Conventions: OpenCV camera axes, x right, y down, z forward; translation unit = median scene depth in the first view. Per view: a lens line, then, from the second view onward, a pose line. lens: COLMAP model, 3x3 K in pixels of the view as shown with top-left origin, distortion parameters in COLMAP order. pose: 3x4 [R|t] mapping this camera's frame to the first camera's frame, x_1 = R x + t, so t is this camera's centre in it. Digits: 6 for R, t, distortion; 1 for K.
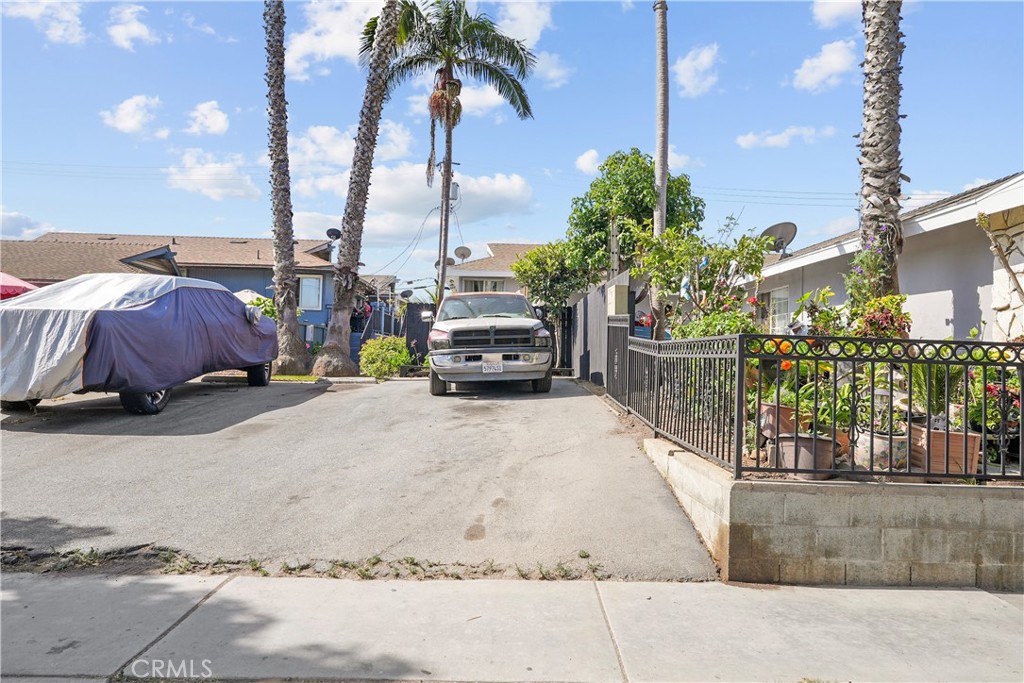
lens RADIAL K [[706.9, 0, 512.8], [0, 706.9, 315.6], [0, 0, 1]] dist [0.000968, -0.000364]
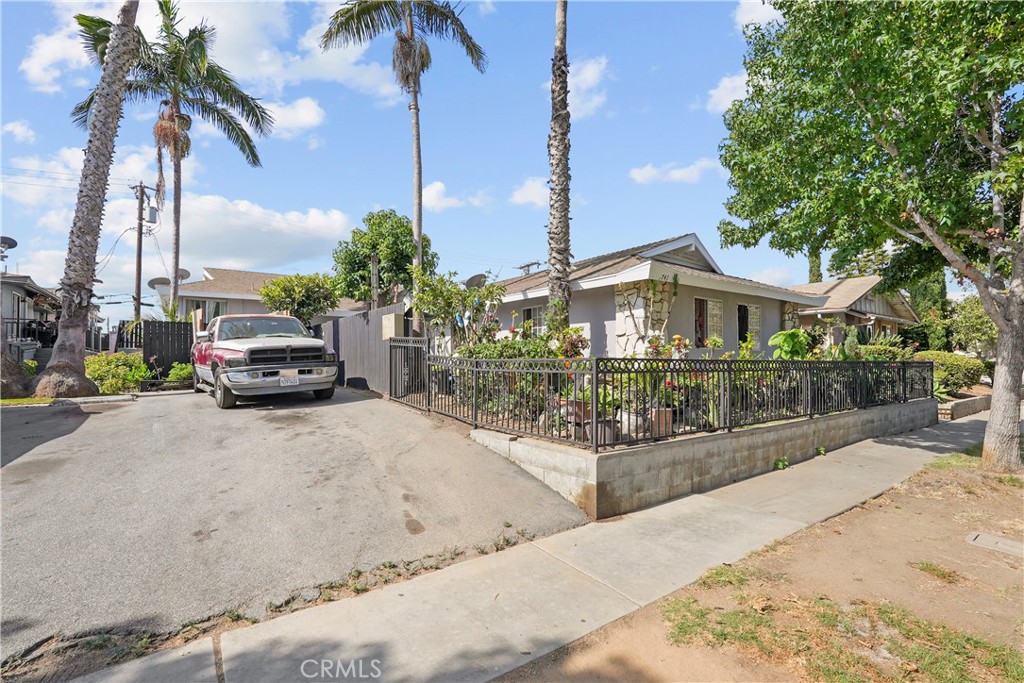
lens RADIAL K [[496.4, 0, 512.0], [0, 496.4, 341.5], [0, 0, 1]] dist [-0.010382, 0.008954]
pose [[0.793574, -0.004338, 0.608458, -0.268364], [-0.012926, 0.999629, 0.023985, -0.018567], [-0.608336, -0.026899, 0.793224, 0.148946]]
